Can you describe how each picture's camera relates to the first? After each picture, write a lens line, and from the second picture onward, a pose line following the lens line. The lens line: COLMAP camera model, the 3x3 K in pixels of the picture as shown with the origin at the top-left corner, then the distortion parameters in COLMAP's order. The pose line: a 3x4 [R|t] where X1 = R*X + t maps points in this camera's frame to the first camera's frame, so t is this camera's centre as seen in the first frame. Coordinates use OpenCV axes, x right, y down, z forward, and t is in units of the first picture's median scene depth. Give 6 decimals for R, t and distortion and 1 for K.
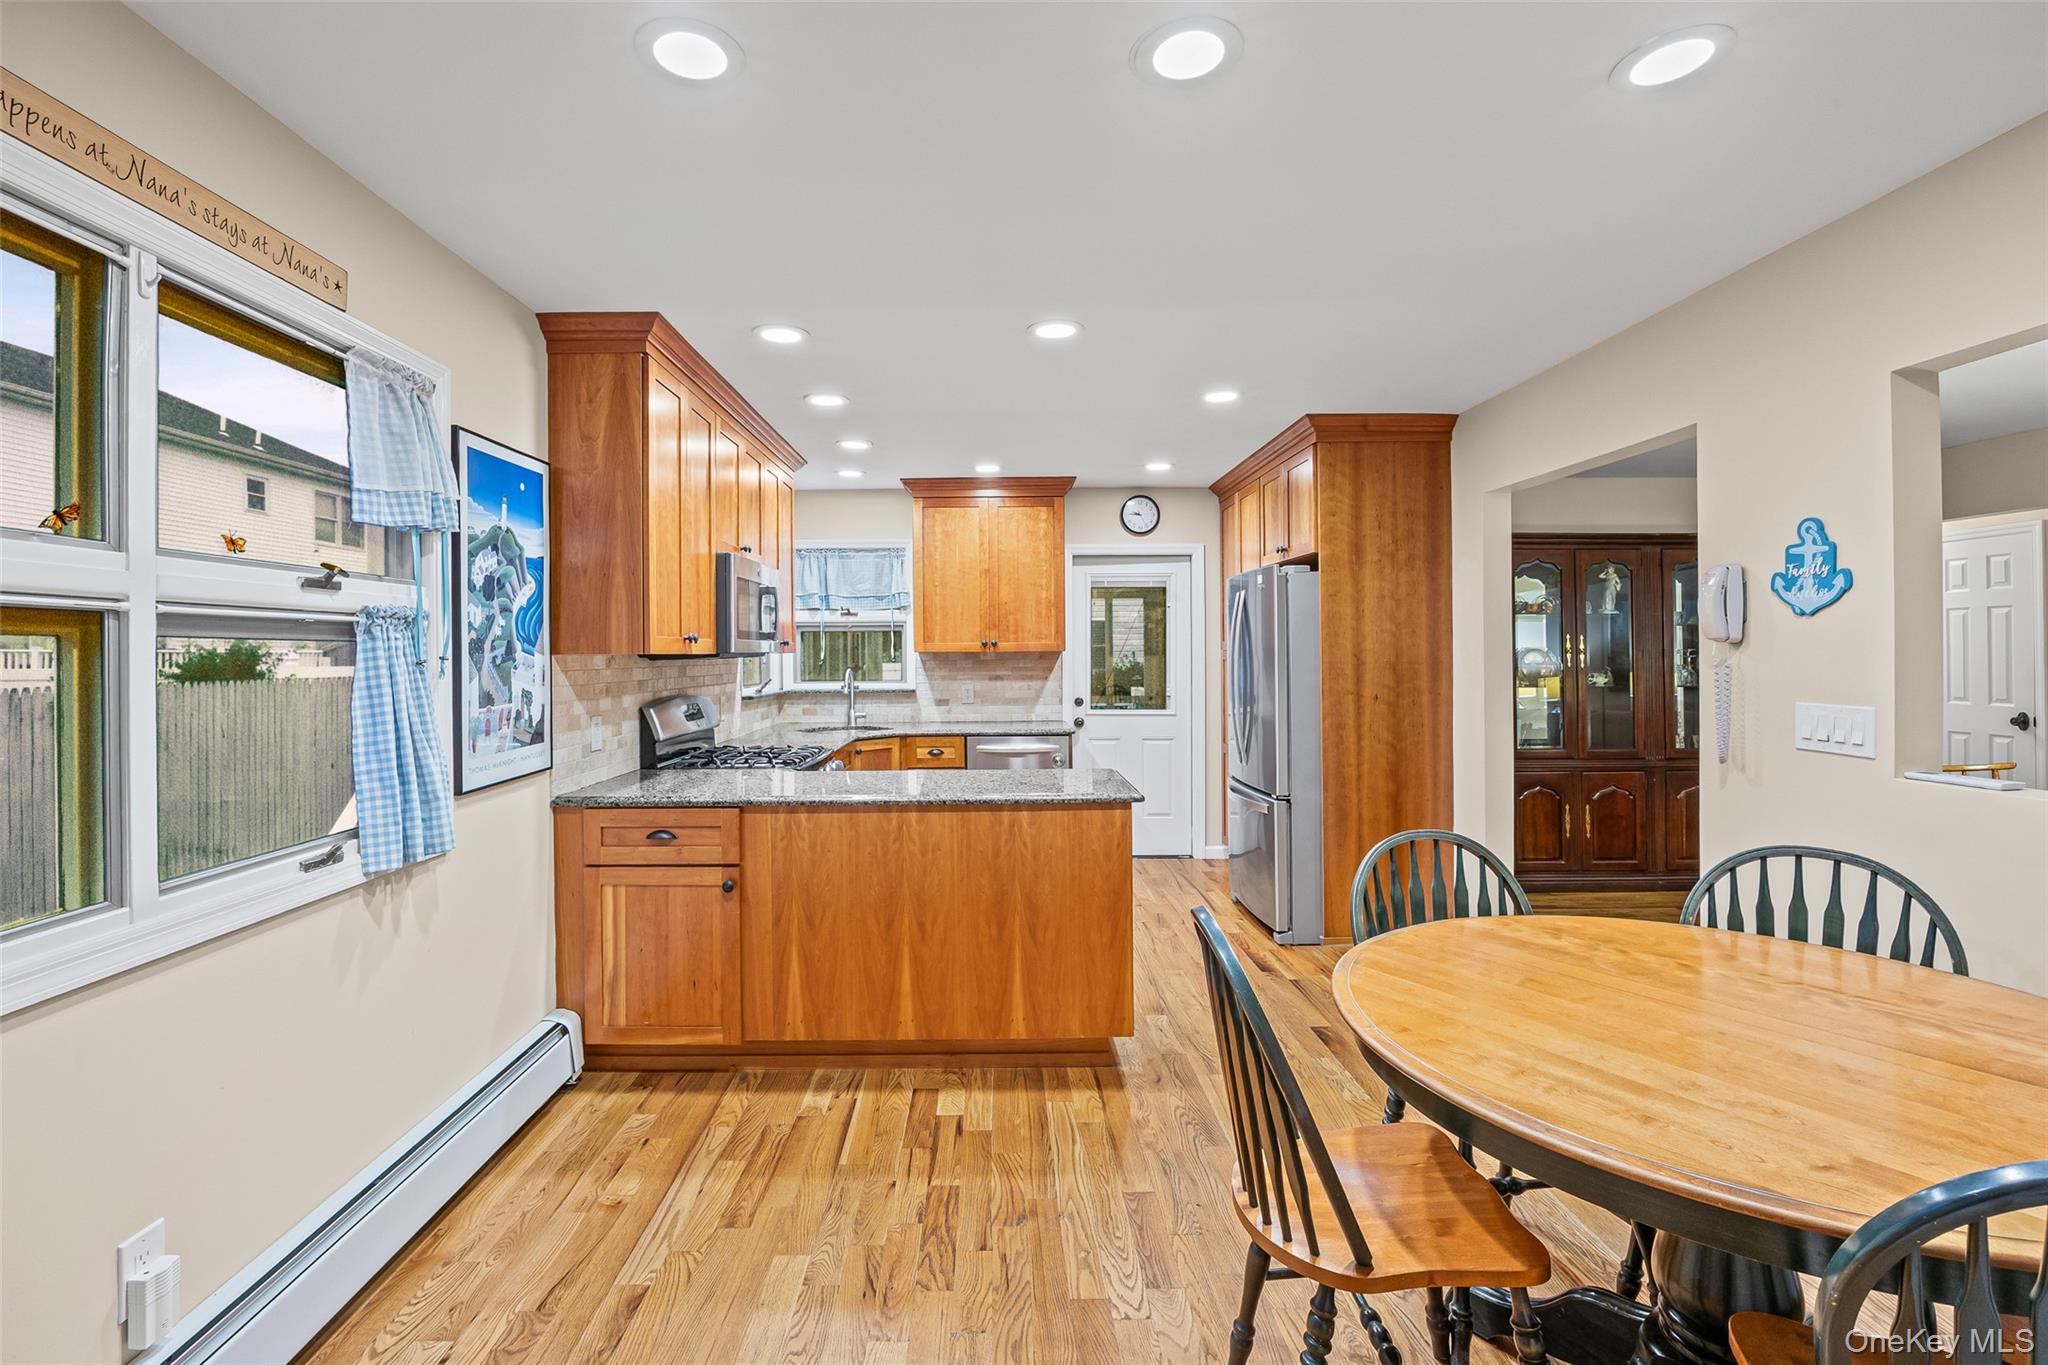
lens RADIAL K [[914.5, 0, 989.3], [0, 914.5, 662.3], [0, 0, 1]] dist [-0.004388, 0.000080]
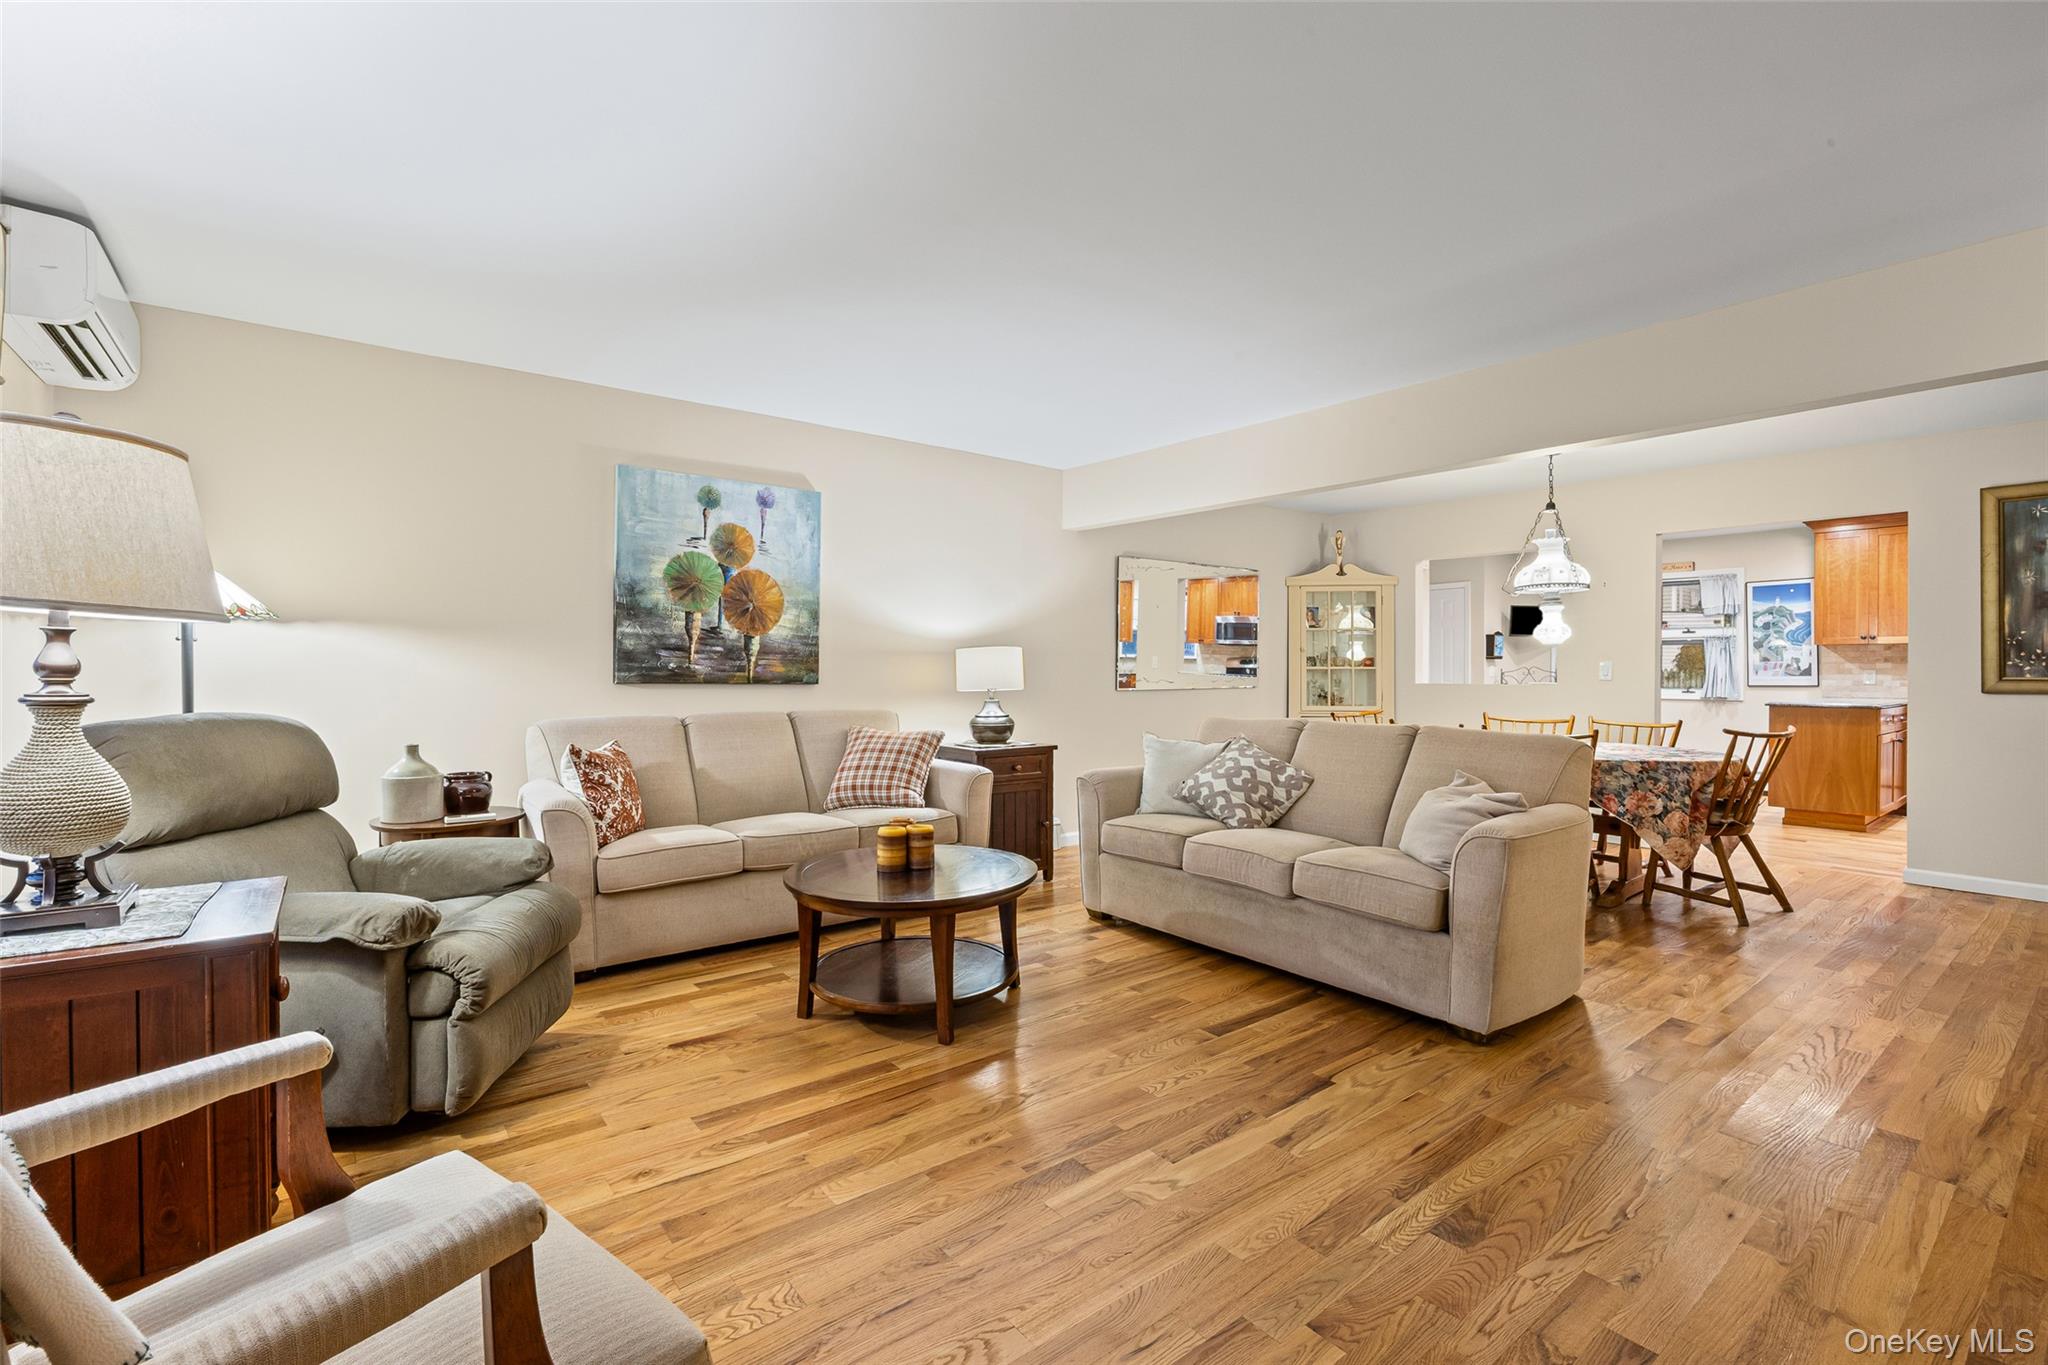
lens RADIAL K [[914.5, 0, 1022.7], [0, 914.5, 671.4], [0, 0, 1]] dist [-0.004388, 0.000080]
pose [[-0.775699, 0.013258, -0.630964, 1.633275], [0.002494, 0.999836, 0.017942, 0.007765], [0.631098, 0.012344, -0.775605, 0.836381]]
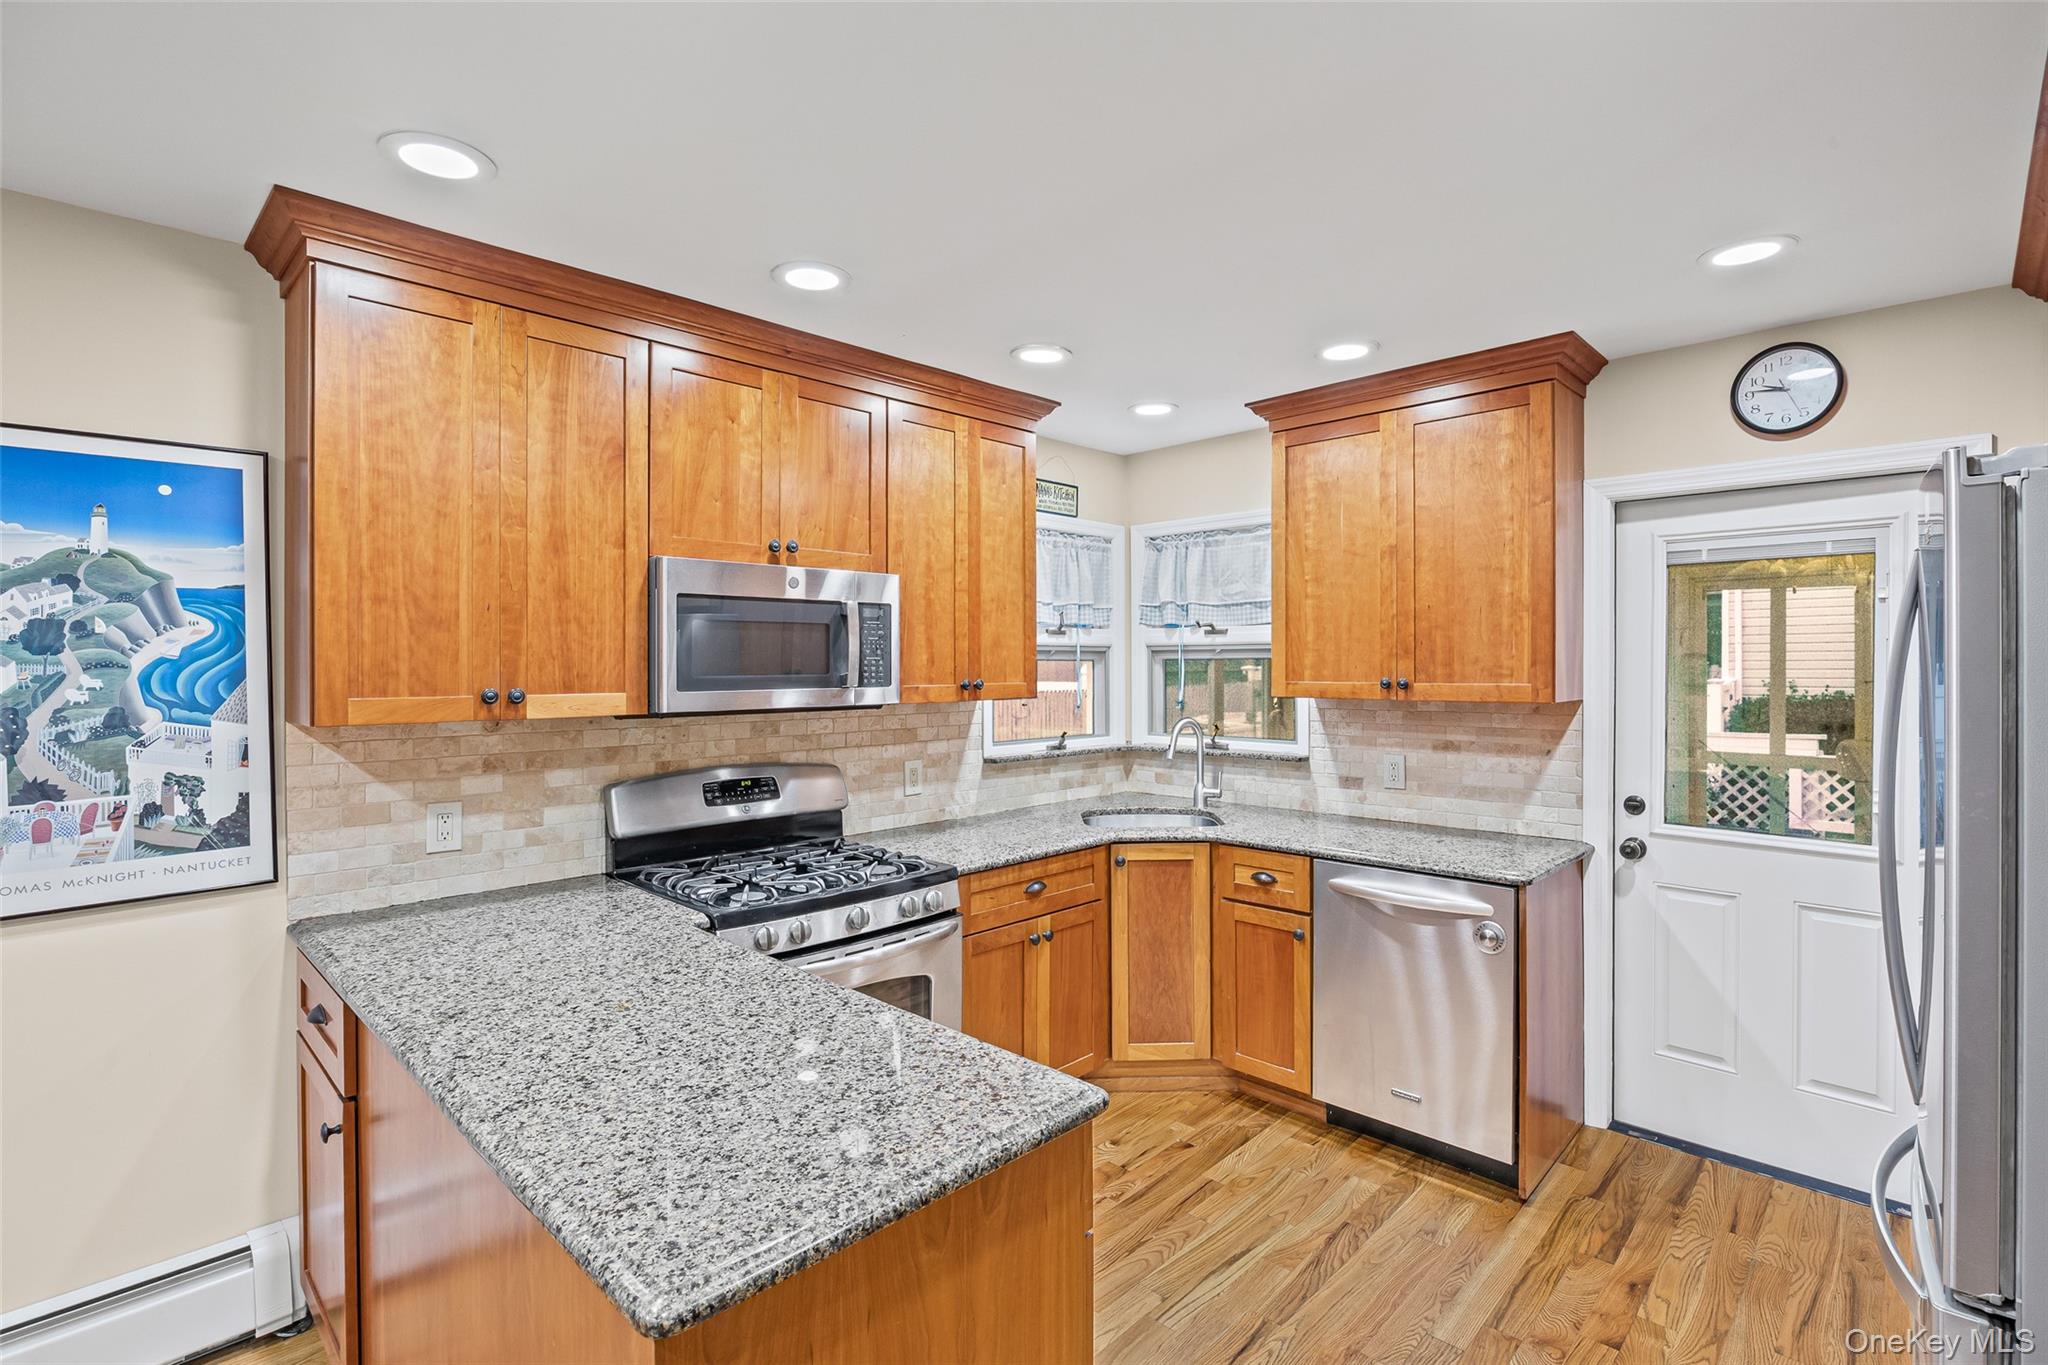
lens RADIAL K [[961.3, 0, 1026.6], [0, 961.3, 672.0], [0, 0, 1]] dist [-0.008922, 0.001434]
pose [[0.717199, 0.009816, -0.696800, 0.235490], [-0.008528, 0.999950, 0.005309, -0.028792], [0.696817, 0.002135, 0.717246, 0.448342]]
